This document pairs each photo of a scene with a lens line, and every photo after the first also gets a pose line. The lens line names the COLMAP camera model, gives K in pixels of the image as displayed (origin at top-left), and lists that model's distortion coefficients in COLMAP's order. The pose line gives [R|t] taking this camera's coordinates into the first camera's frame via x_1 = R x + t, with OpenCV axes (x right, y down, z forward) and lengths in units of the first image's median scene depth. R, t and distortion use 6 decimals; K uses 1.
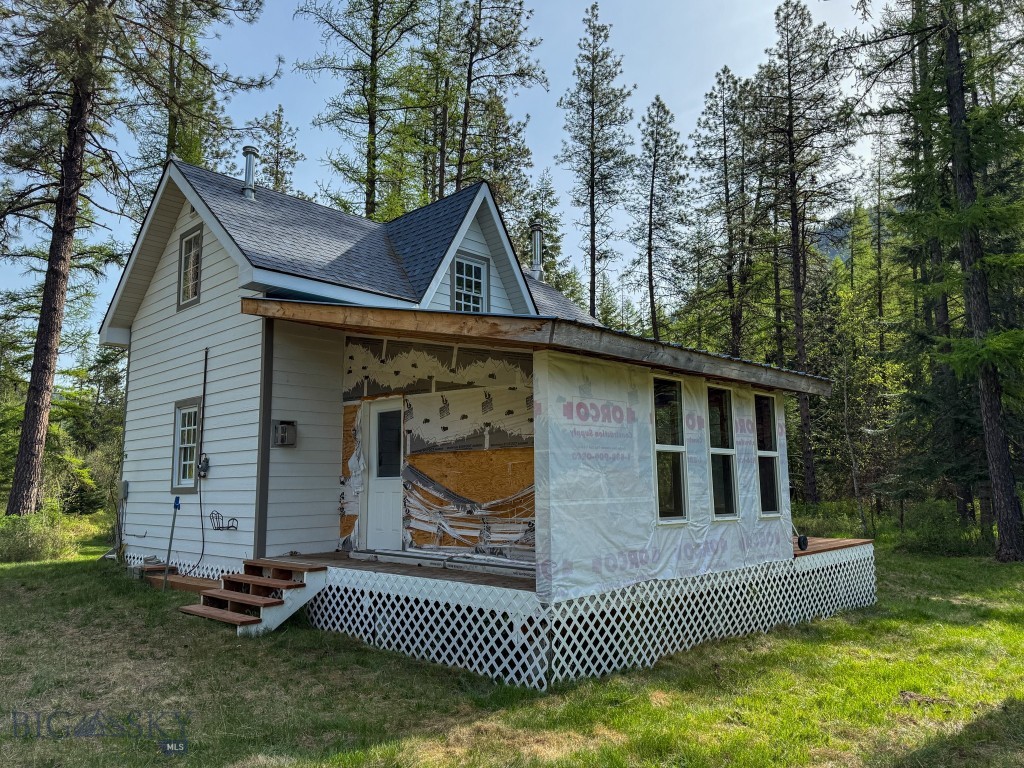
lens RADIAL K [[747.2, 0, 514.5], [0, 747.2, 385.3], [0, 0, 1]] dist [0.063843, -0.007337]
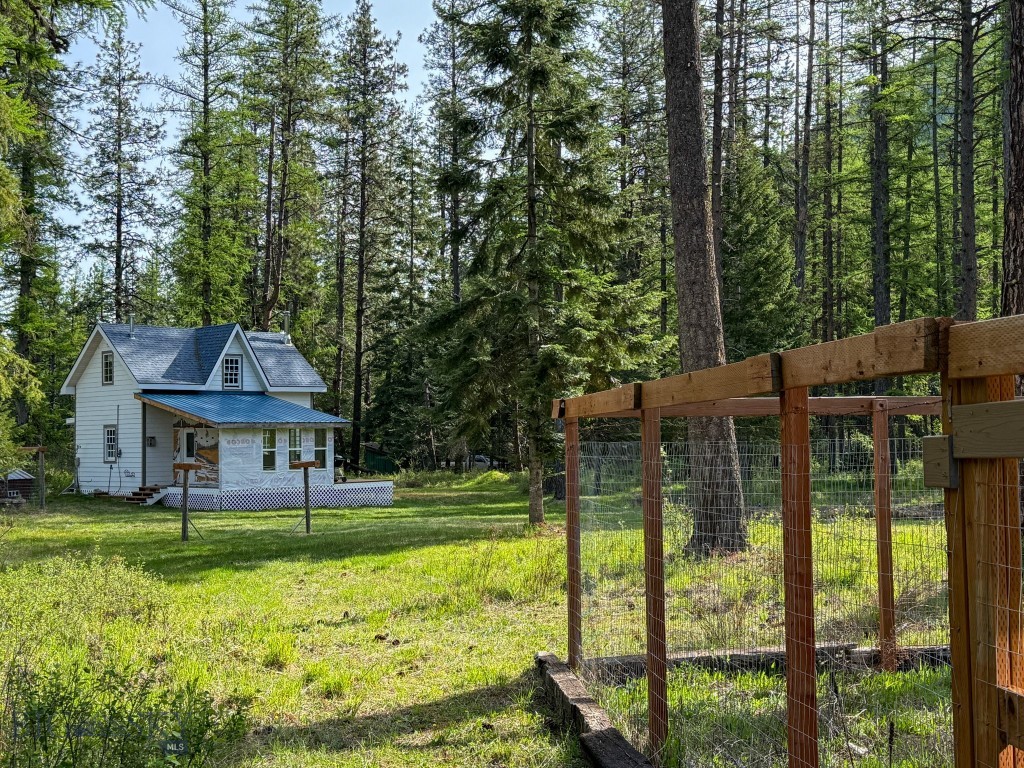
lens RADIAL K [[1345.8, 0, 511.6], [0, 1345.8, 383.4], [0, 0, 1]] dist [0.204401, 0.000000]
pose [[0.999639, -0.007487, -0.025814, 1.105024], [0.010048, 0.994881, 0.100548, -0.616630], [0.024929, -0.100772, 0.994597, -3.784778]]
